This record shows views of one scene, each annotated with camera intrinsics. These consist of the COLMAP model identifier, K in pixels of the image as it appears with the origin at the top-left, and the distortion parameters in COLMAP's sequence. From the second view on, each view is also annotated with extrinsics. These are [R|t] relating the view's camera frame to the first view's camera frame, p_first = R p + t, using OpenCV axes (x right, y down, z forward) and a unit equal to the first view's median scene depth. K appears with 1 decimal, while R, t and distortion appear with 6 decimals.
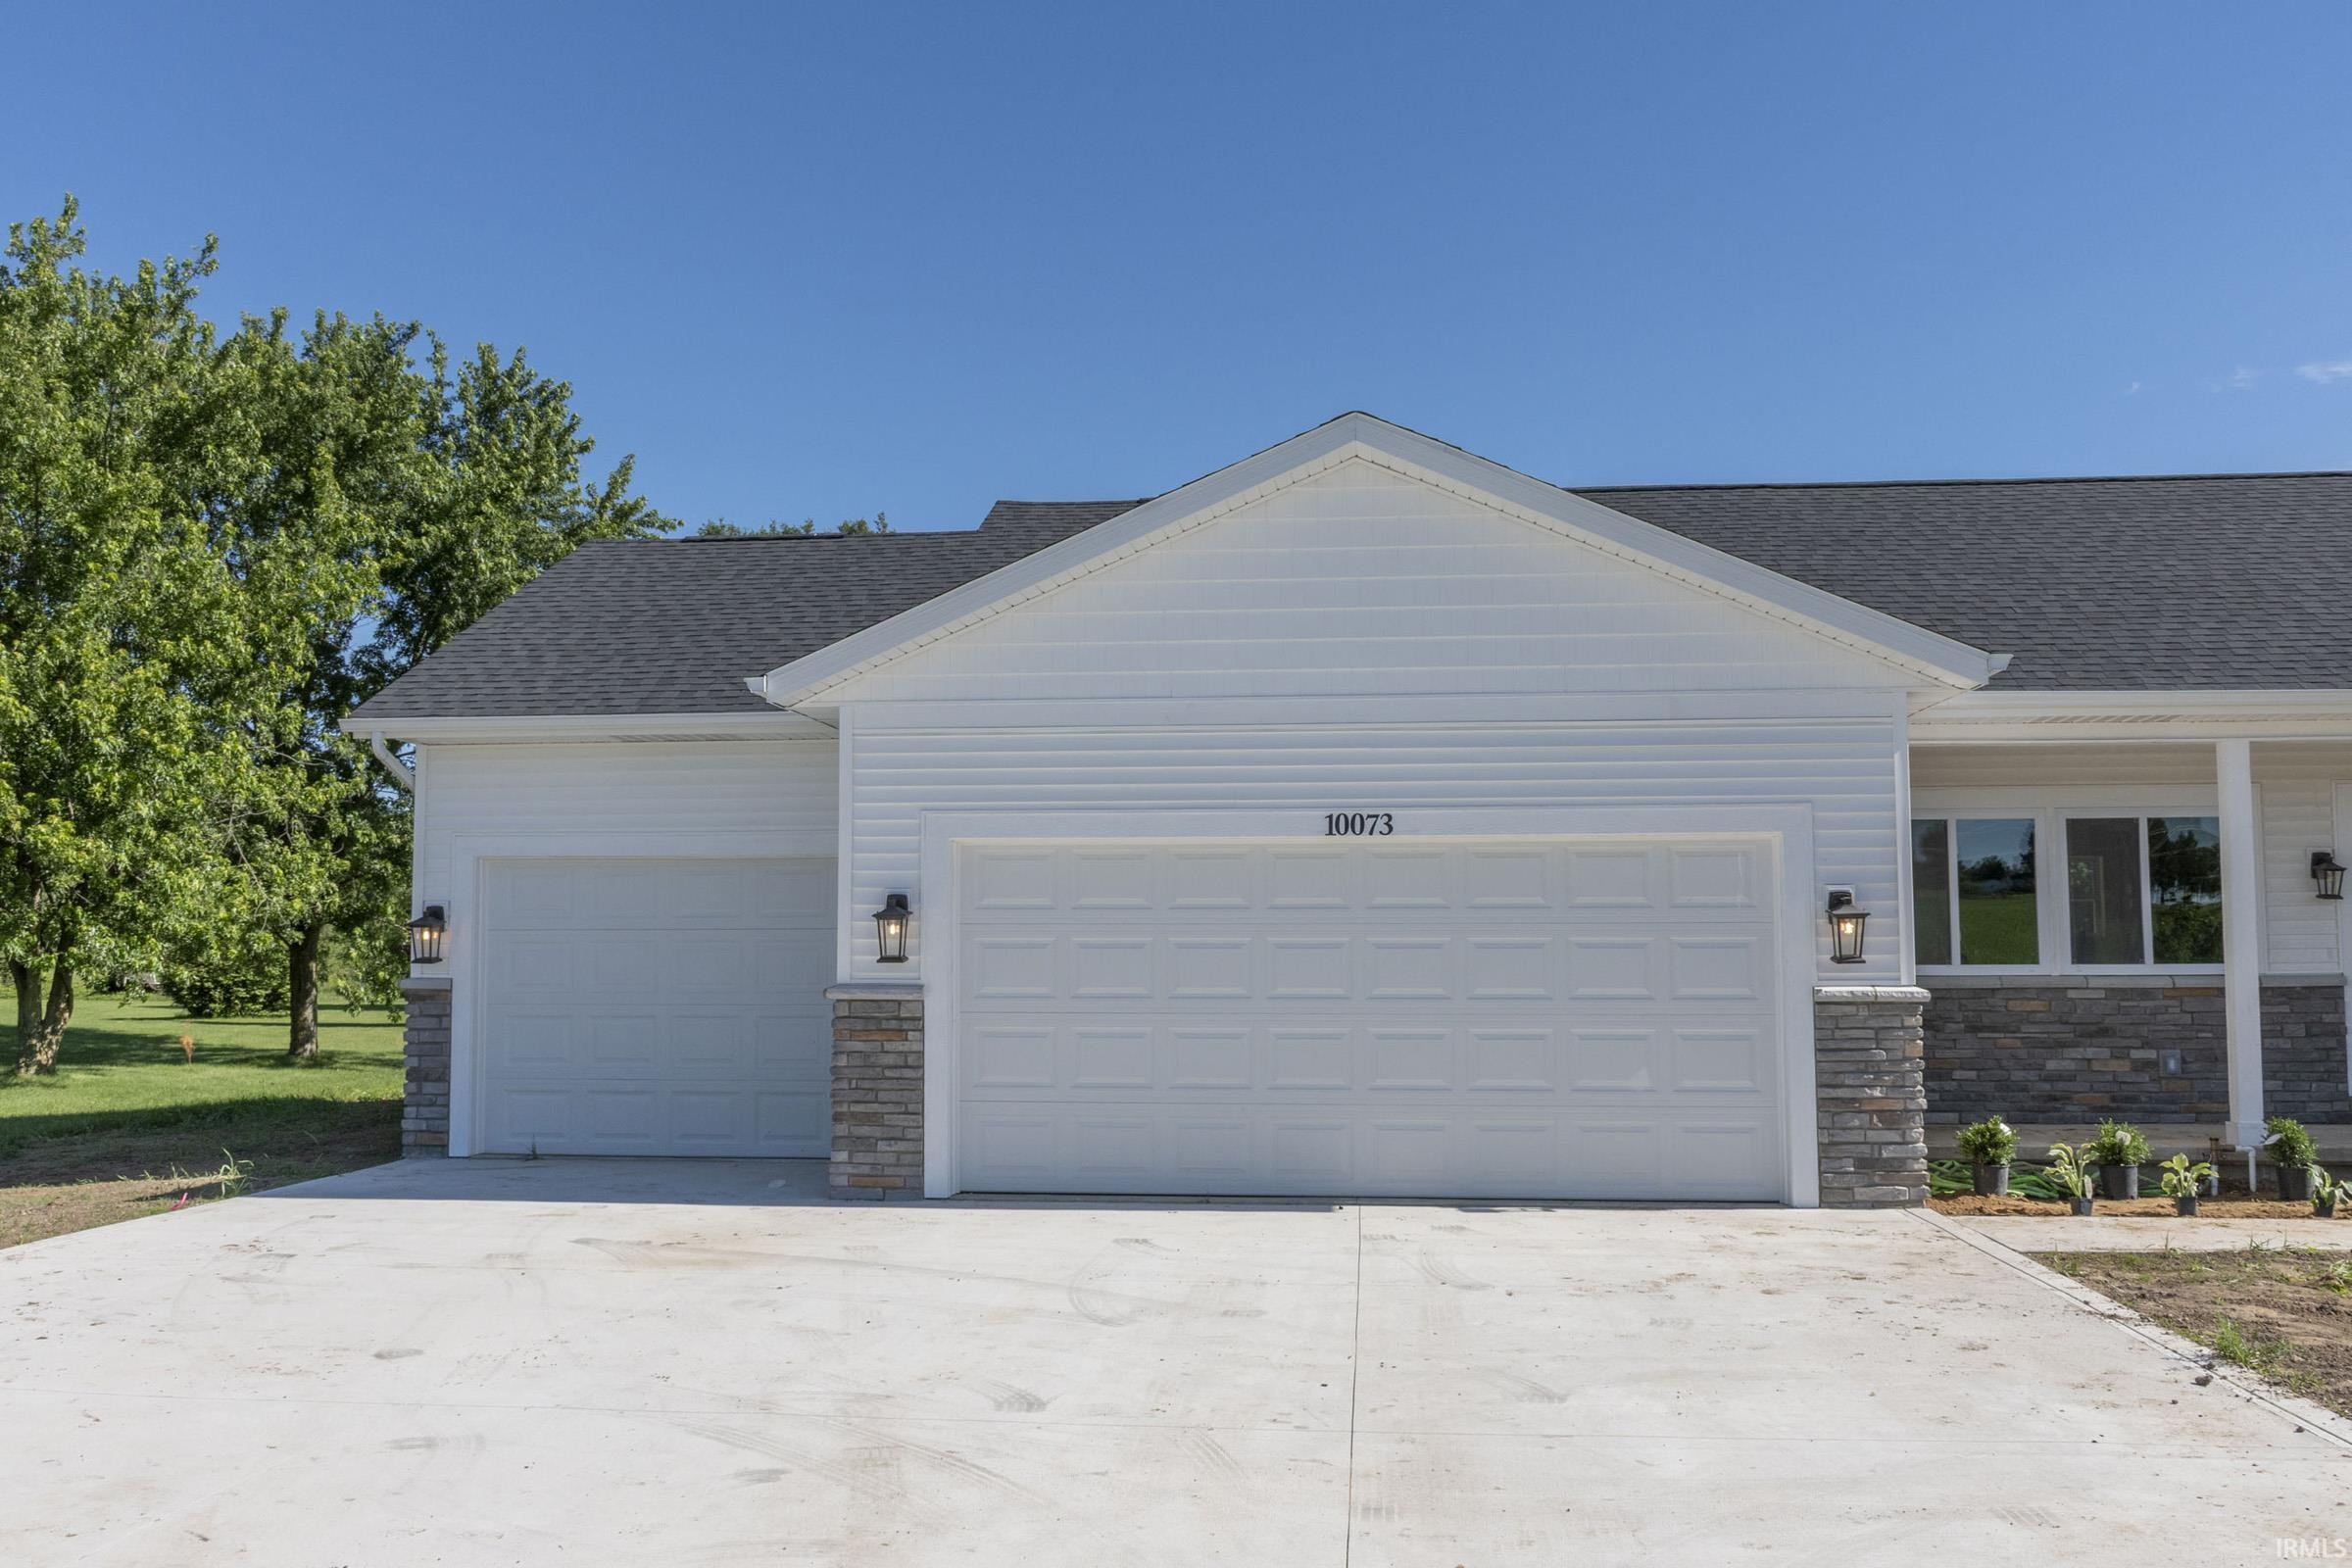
lens RADIAL K [[2018.1, 0, 1176.0], [0, 2018.1, 784.0], [0, 0, 1]] dist [-0.013874, 0.005316]
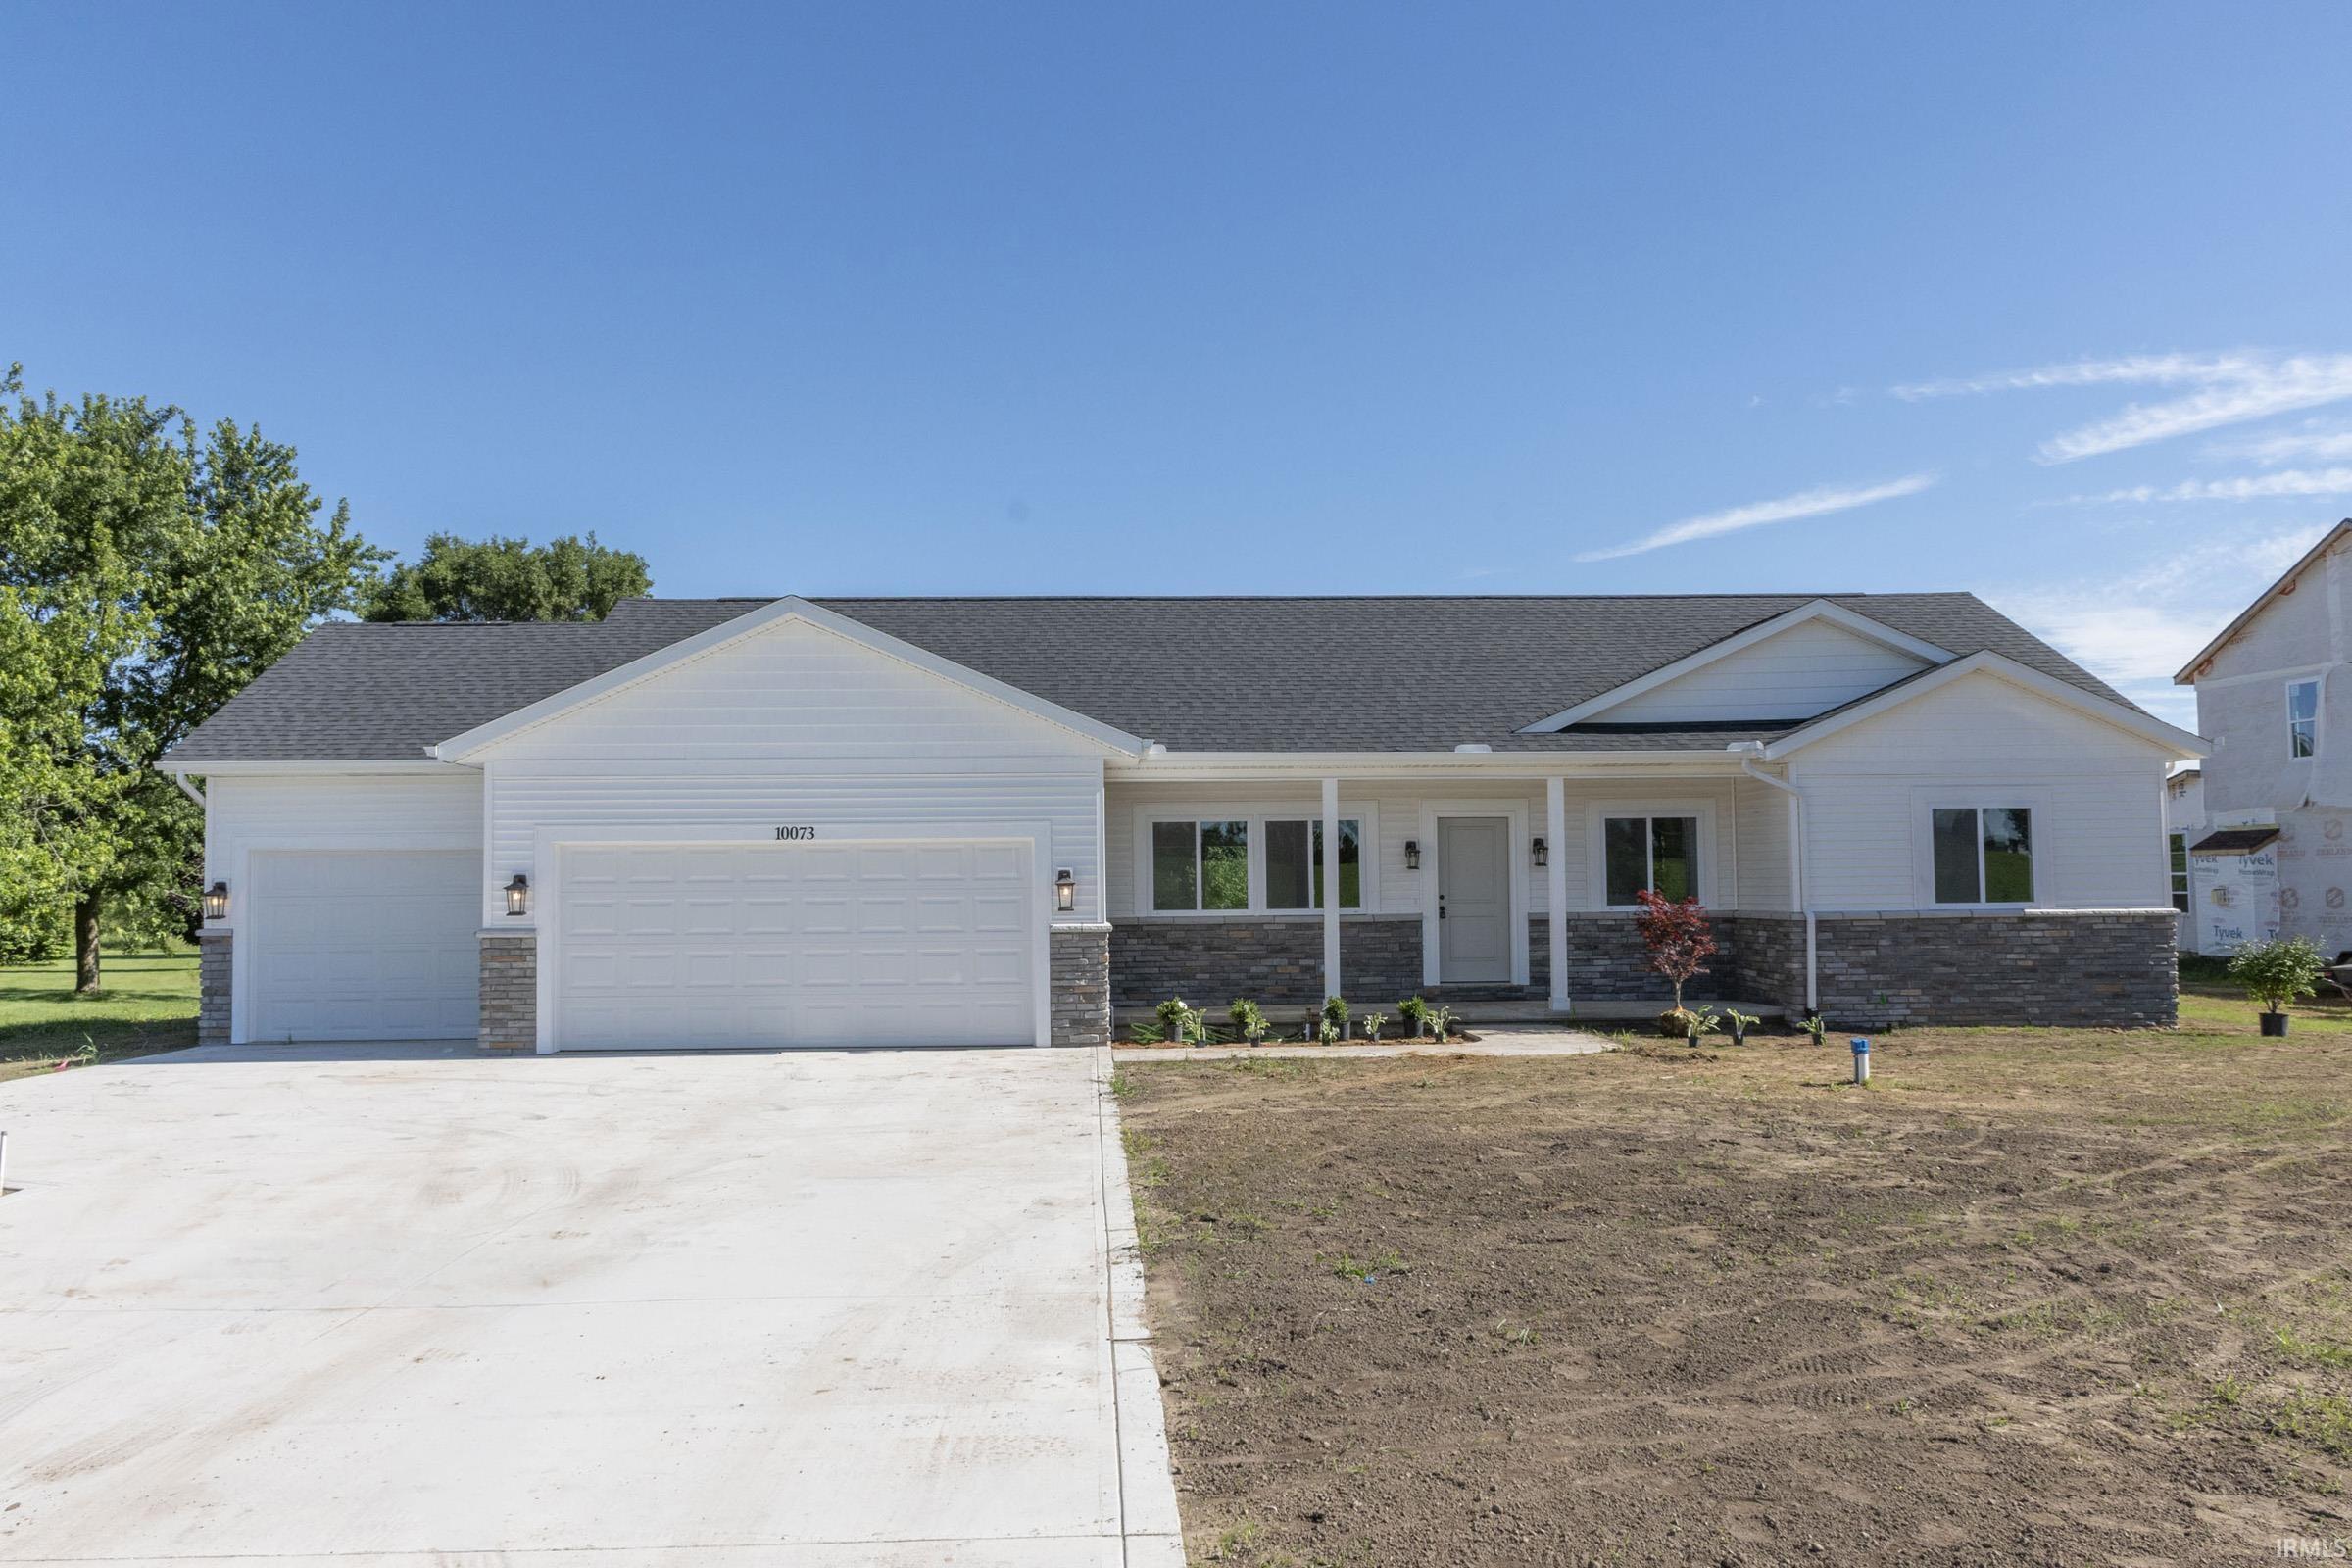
lens RADIAL K [[1891.3, 0, 1176.0], [0, 1891.3, 784.0], [0, 0, 1]] dist [0.008796, -0.001649]
pose [[0.990598, -0.000576, 0.136805, 0.158980], [-0.002622, 0.999728, 0.023194, -0.050125], [-0.136781, -0.023335, 0.990326, -0.538258]]
